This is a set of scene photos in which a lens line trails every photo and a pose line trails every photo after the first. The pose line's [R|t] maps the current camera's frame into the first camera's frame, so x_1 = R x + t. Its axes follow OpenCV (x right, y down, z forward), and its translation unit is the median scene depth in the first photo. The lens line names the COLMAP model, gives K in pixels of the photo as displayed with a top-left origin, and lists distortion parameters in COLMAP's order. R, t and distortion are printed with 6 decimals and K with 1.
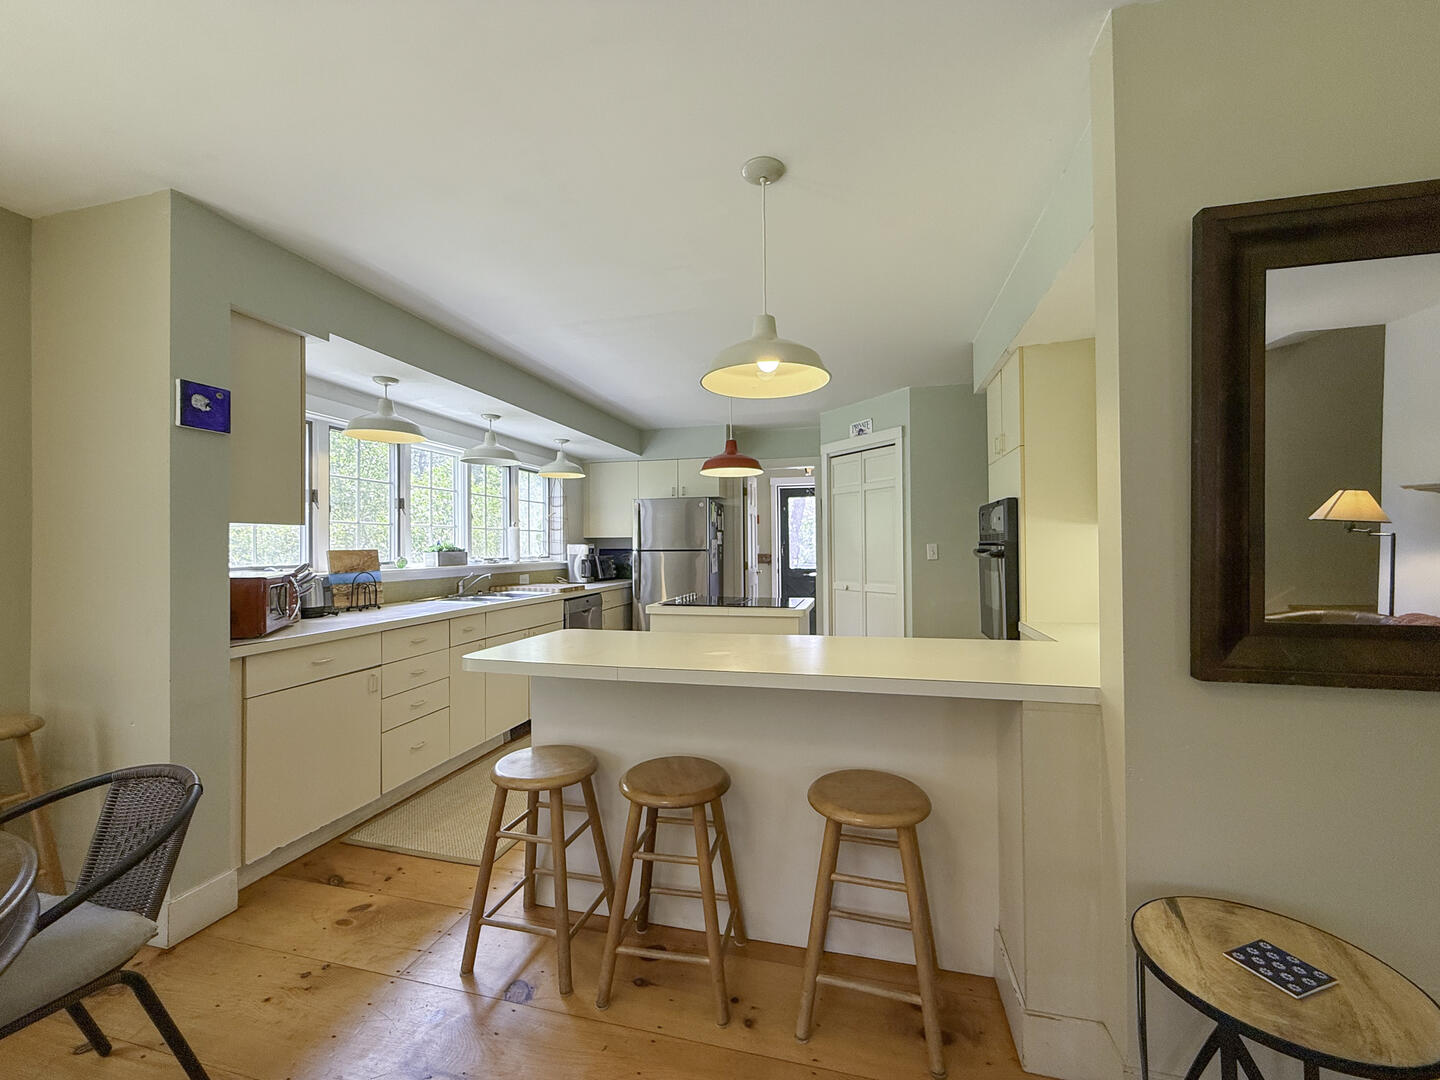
lens RADIAL K [[580.7, 0, 722.9], [0, 580.7, 544.2], [0, 0, 1]] dist [0.001327, -0.000156]
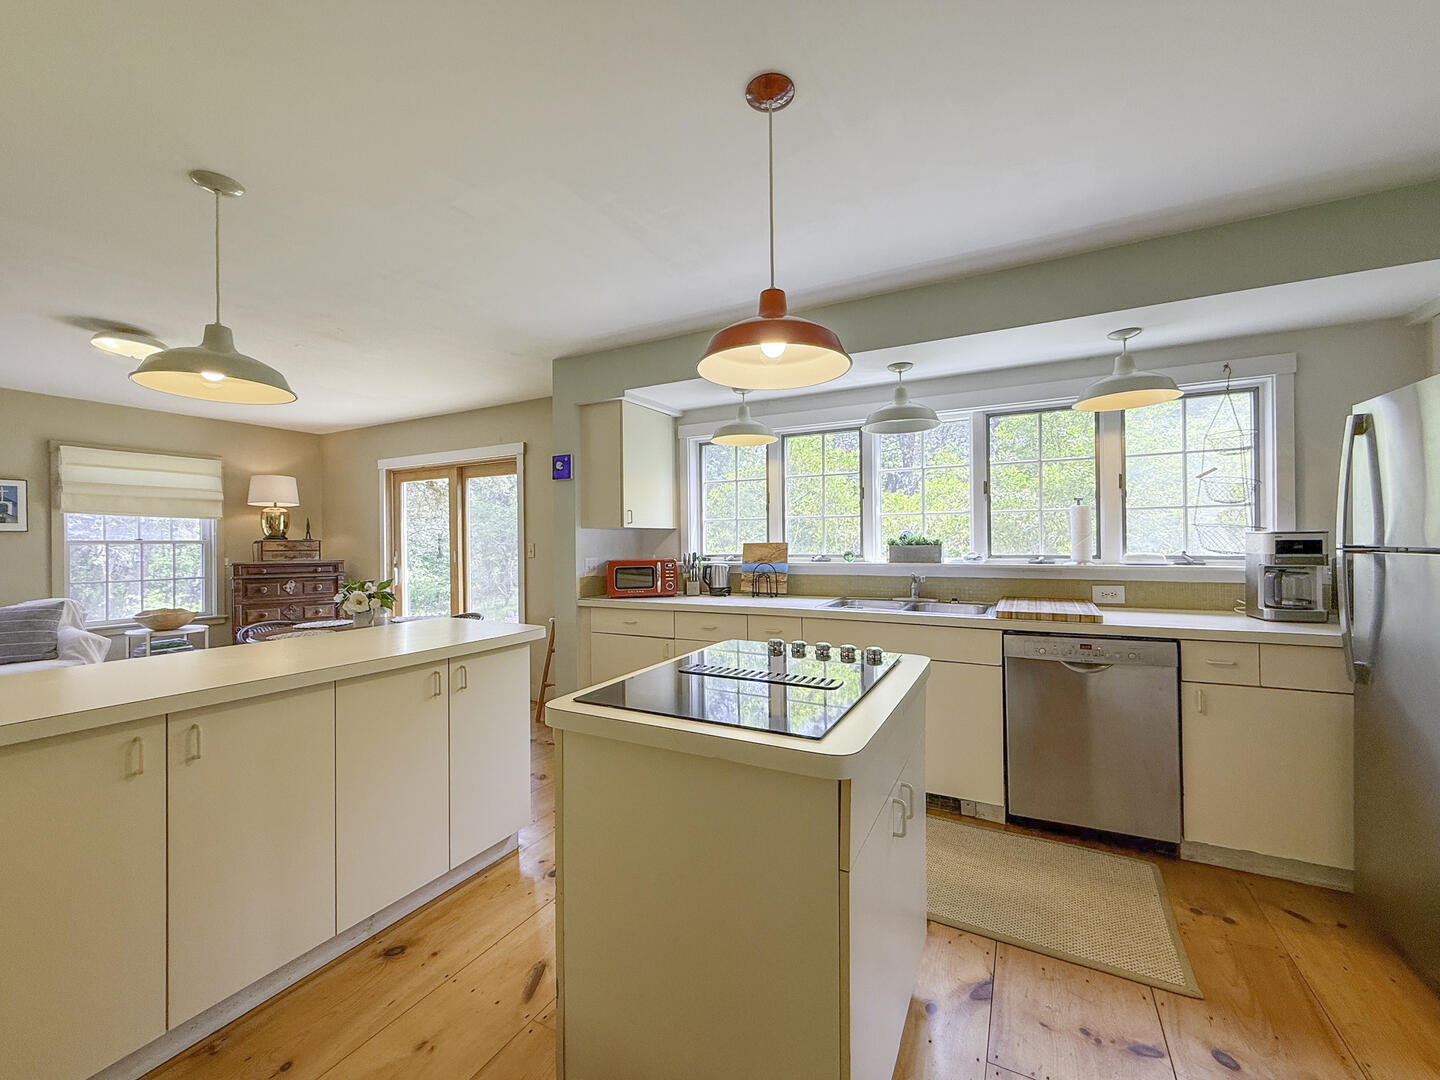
lens RADIAL K [[580.7, 0, 723.5], [0, 580.7, 537.6], [0, 0, 1]] dist [0.001327, -0.000156]
pose [[-0.220838, -0.002723, -0.975307, 0.491307], [0.009741, 0.999940, -0.004998, 0.003767], [0.975262, -0.010604, -0.220798, 1.150902]]
